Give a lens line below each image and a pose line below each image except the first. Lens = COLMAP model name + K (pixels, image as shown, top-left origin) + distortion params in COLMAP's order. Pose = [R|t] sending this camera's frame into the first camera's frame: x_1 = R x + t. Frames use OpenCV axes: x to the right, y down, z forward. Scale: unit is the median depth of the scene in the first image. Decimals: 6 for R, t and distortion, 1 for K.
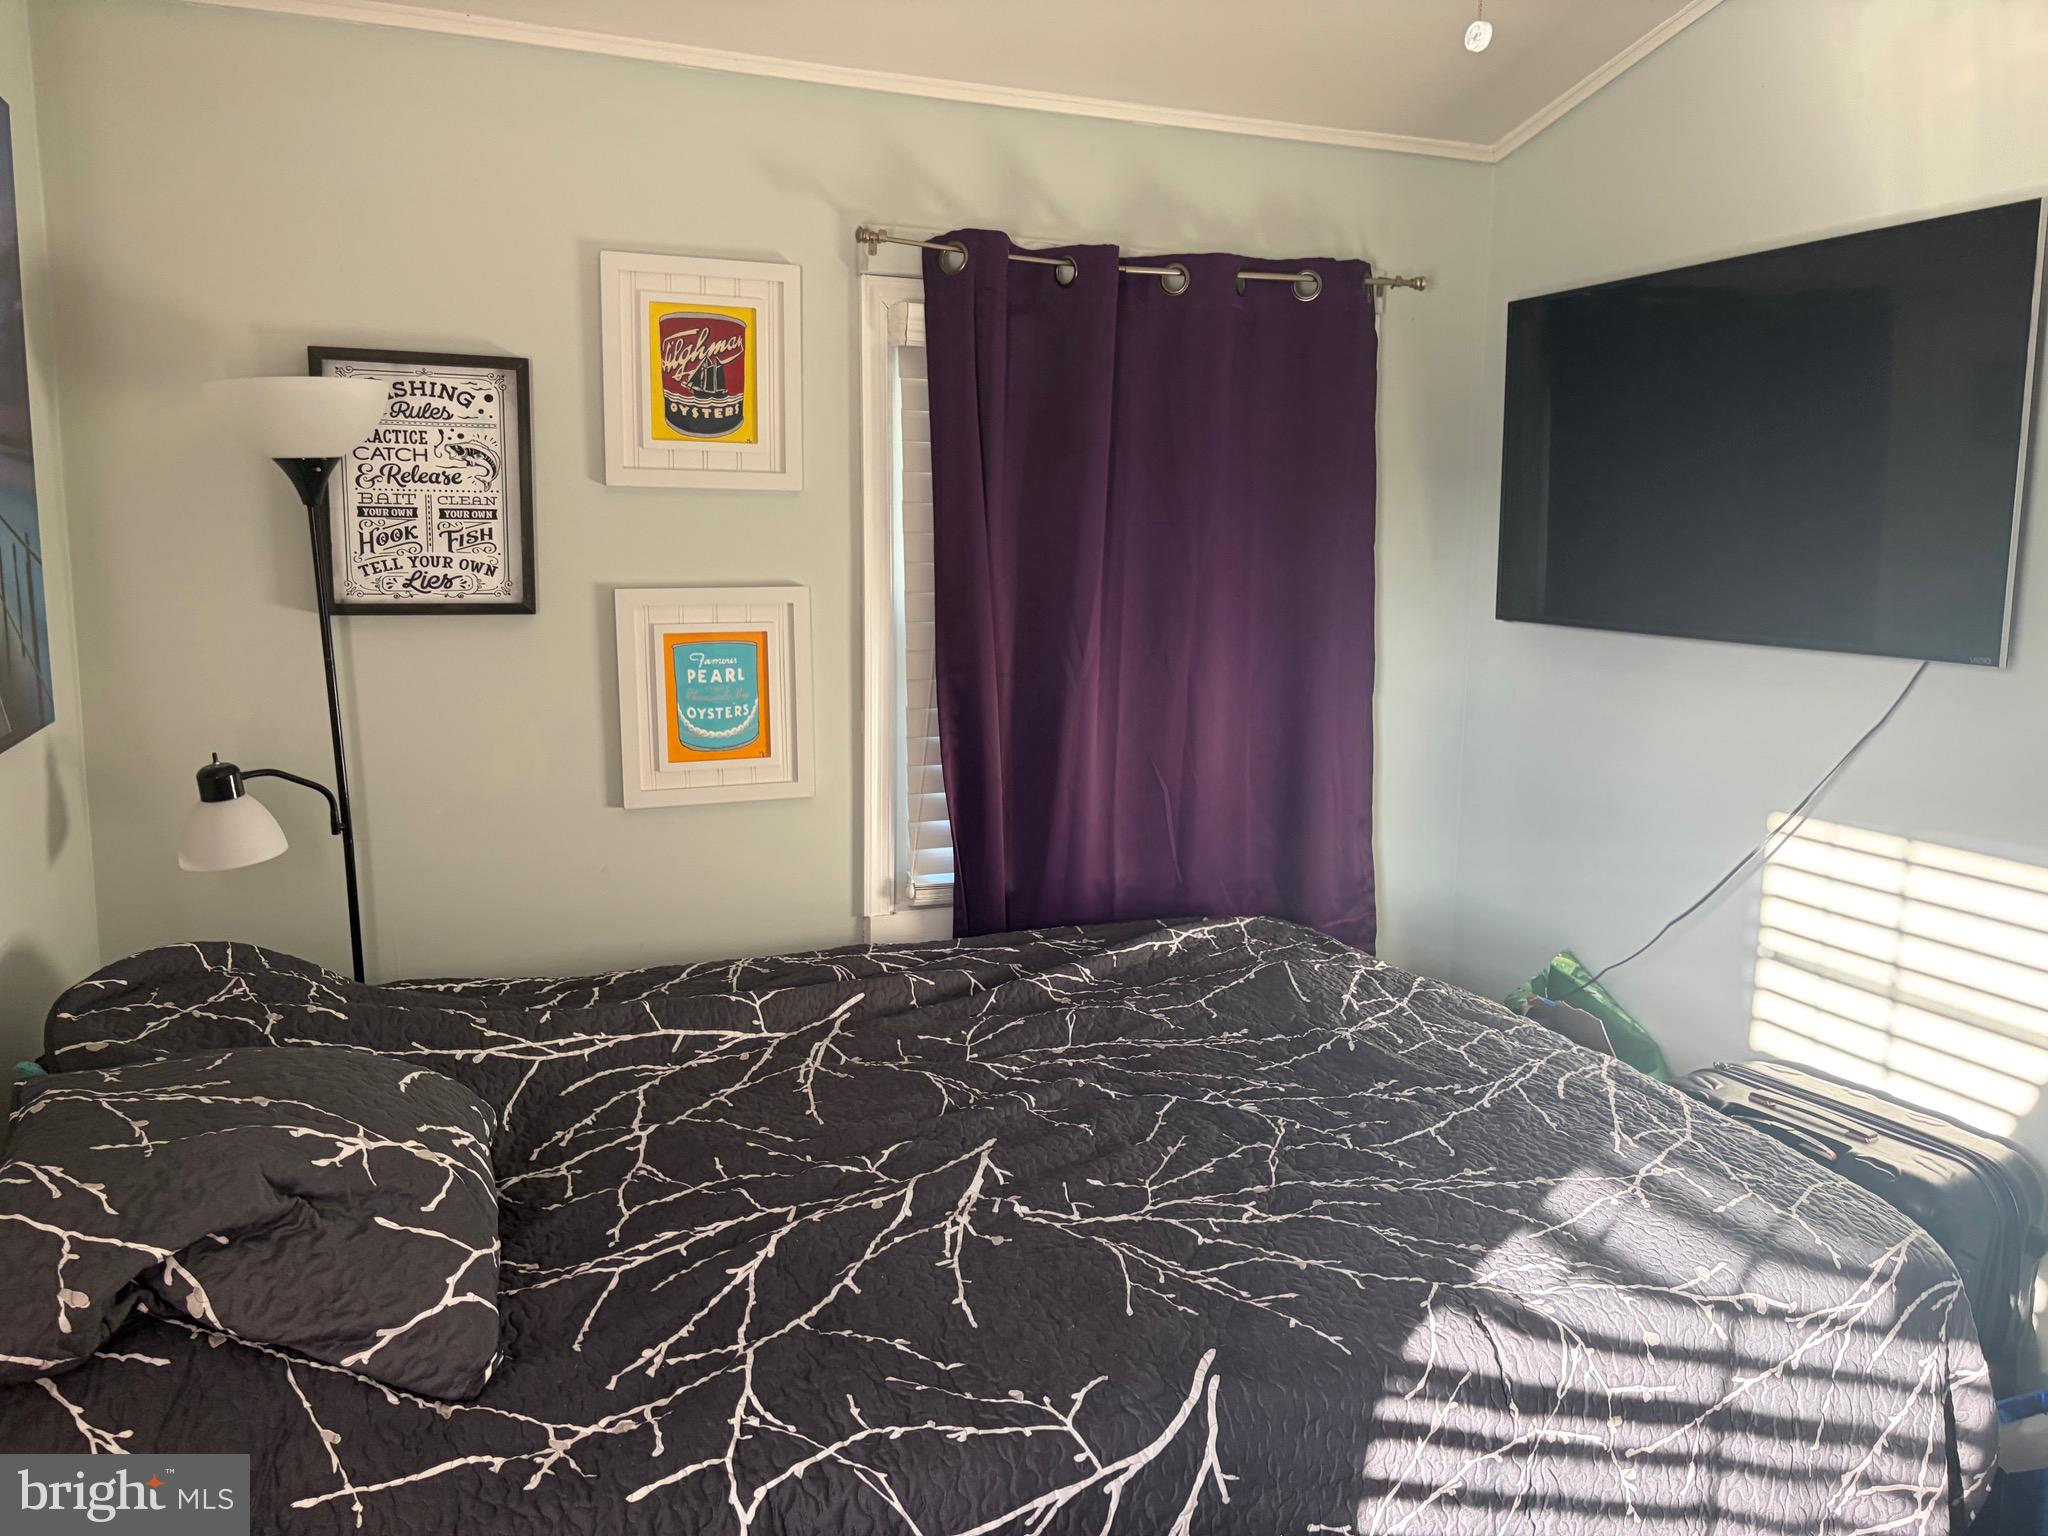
lens RADIAL K [[1557.1, 0, 1024.0], [0, 1557.1, 768.0], [0, 0, 1]] dist [0.036123, -0.037702]
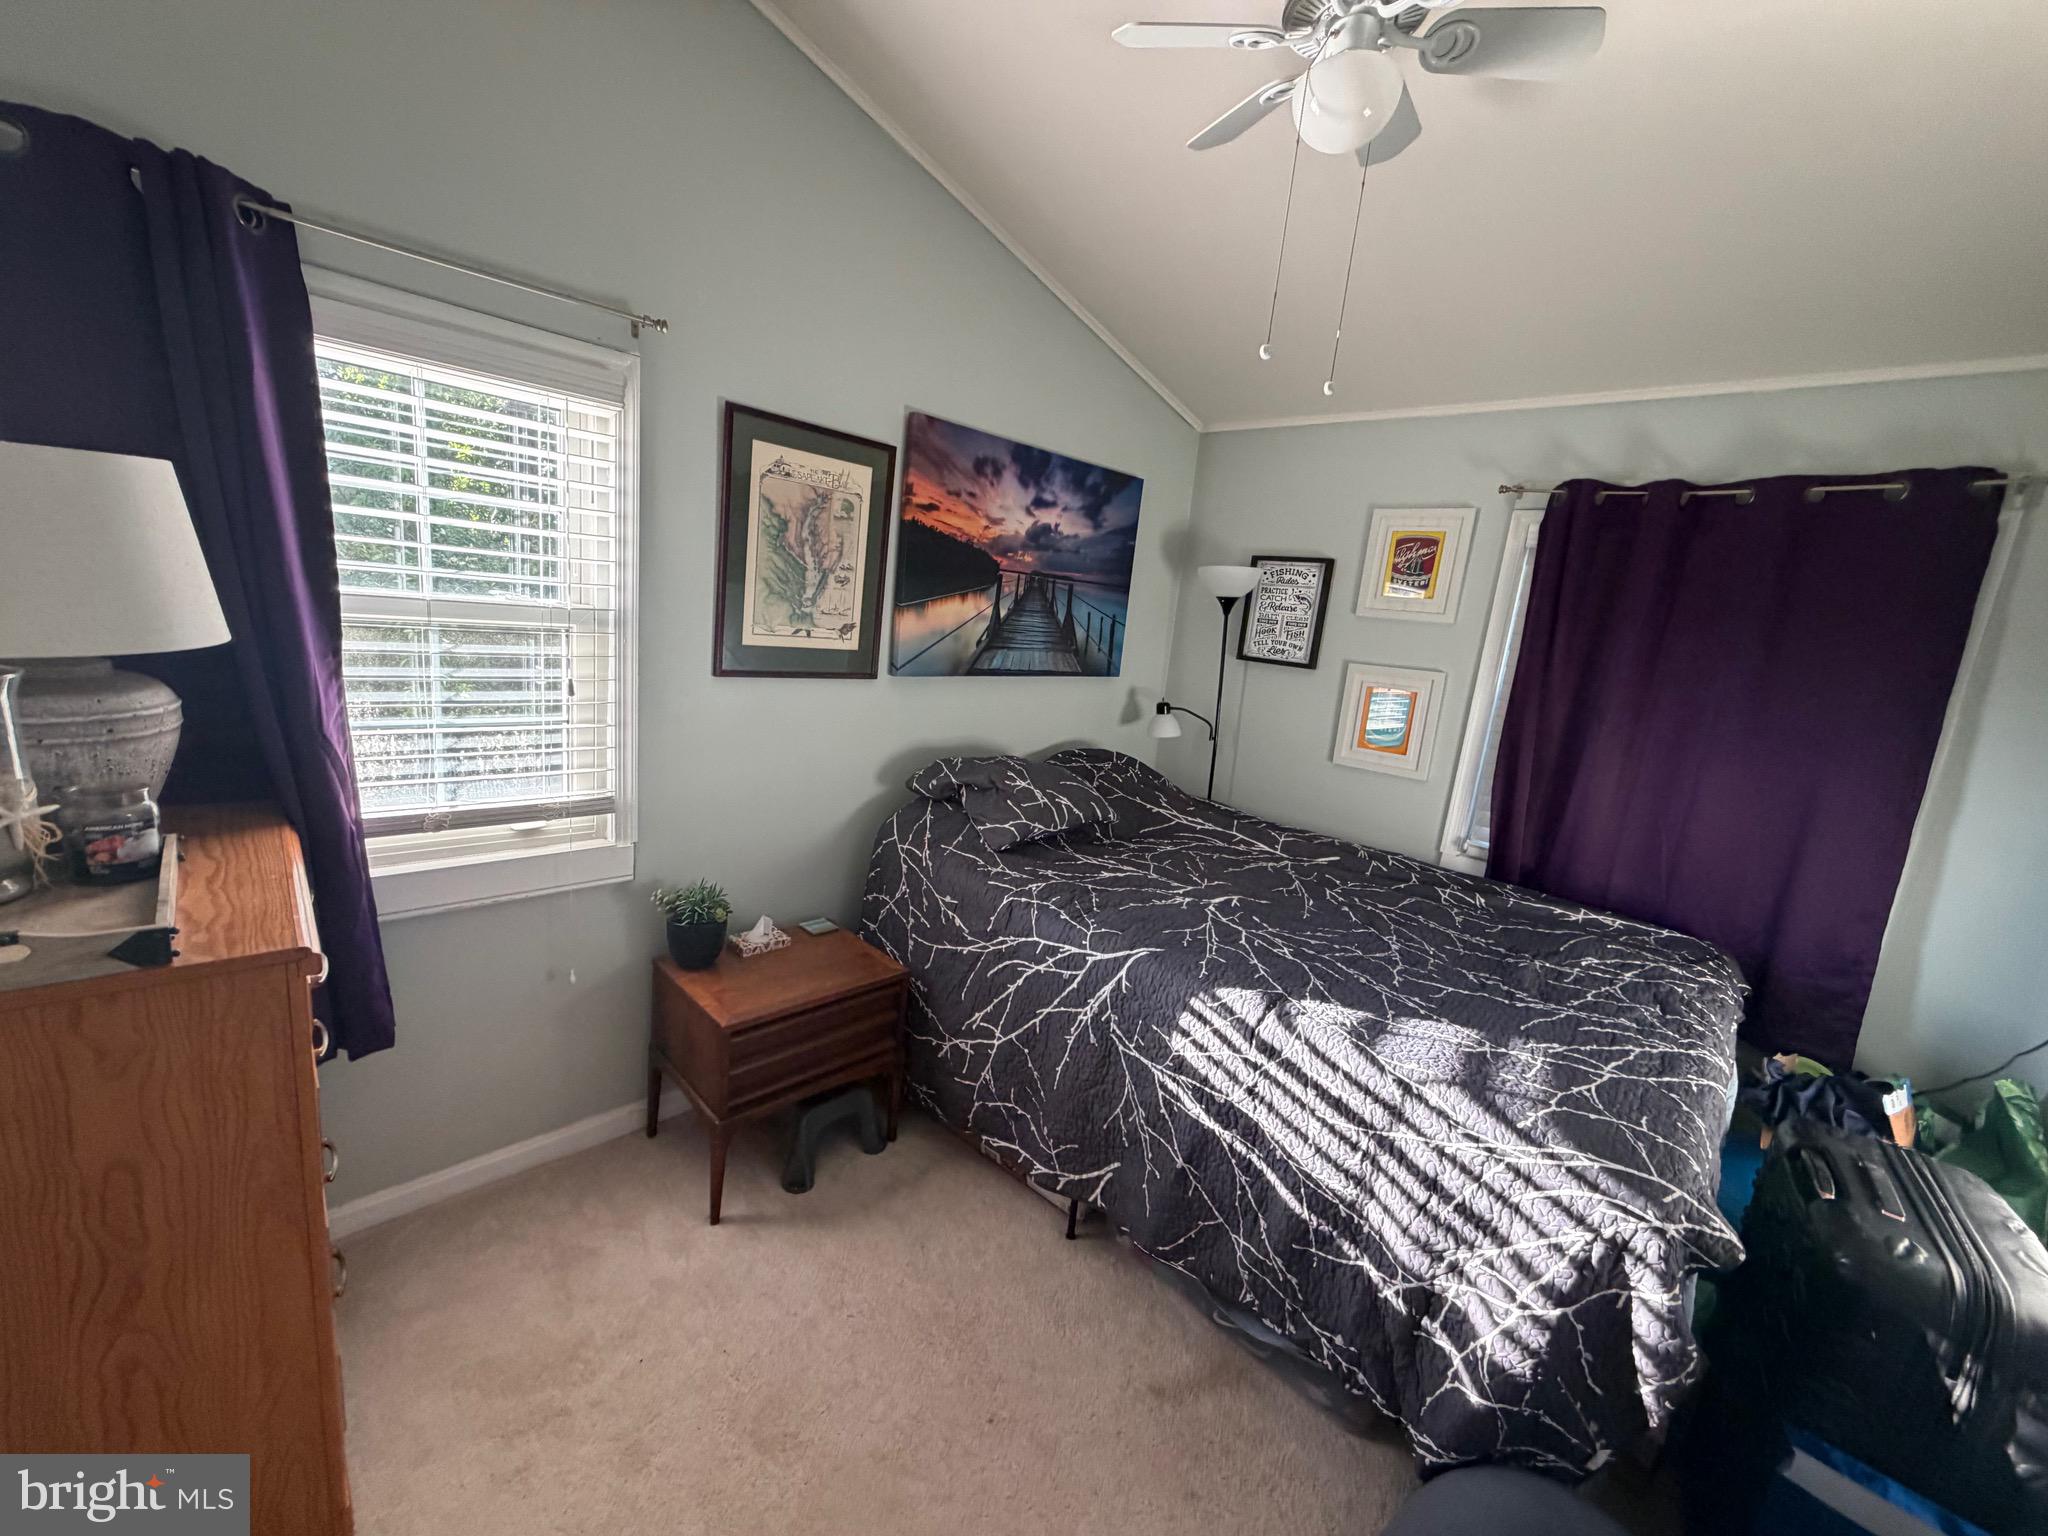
lens RADIAL K [[816.7, 0, 1017.6], [0, 816.7, 769.9], [0, 0, 1]] dist [-0.000239, -0.000282]
pose [[0.407711, 0.207860, -0.889138, 0.743031], [-0.233872, 0.965036, 0.118362, 0.004192], [0.882653, 0.159688, 0.442068, 0.134404]]
